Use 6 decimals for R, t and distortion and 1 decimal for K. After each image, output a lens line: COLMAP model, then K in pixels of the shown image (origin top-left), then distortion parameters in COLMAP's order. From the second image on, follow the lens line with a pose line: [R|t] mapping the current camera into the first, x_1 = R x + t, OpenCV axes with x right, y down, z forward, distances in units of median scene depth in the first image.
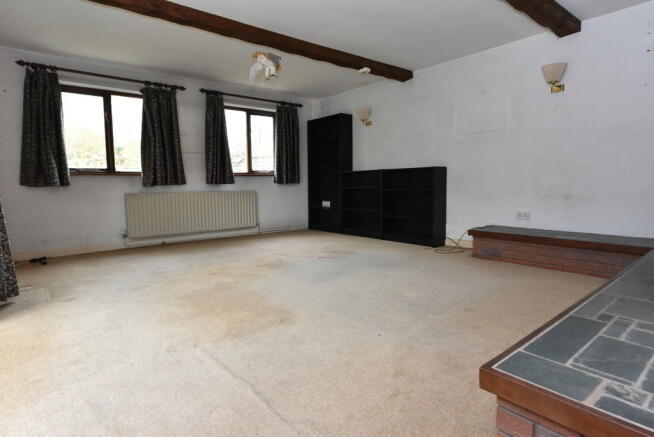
lens RADIAL K [[365.6, 0, 327.0], [0, 365.6, 218.5], [0, 0, 1]] dist [-0.001304, -0.000311]
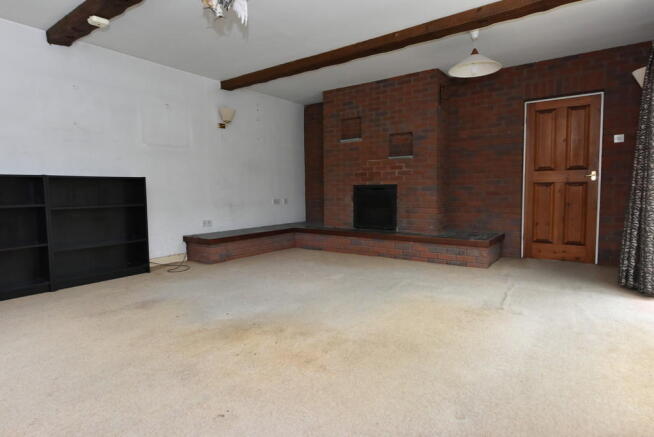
lens RADIAL K [[365.6, 0, 327.0], [0, 365.6, 218.5], [0, 0, 1]] dist [-0.001304, -0.000311]
pose [[-0.242253, -0.060238, 0.968341, -0.701913], [0.108416, 0.990139, 0.088717, -0.084553], [-0.964136, 0.126476, -0.233334, 0.892494]]
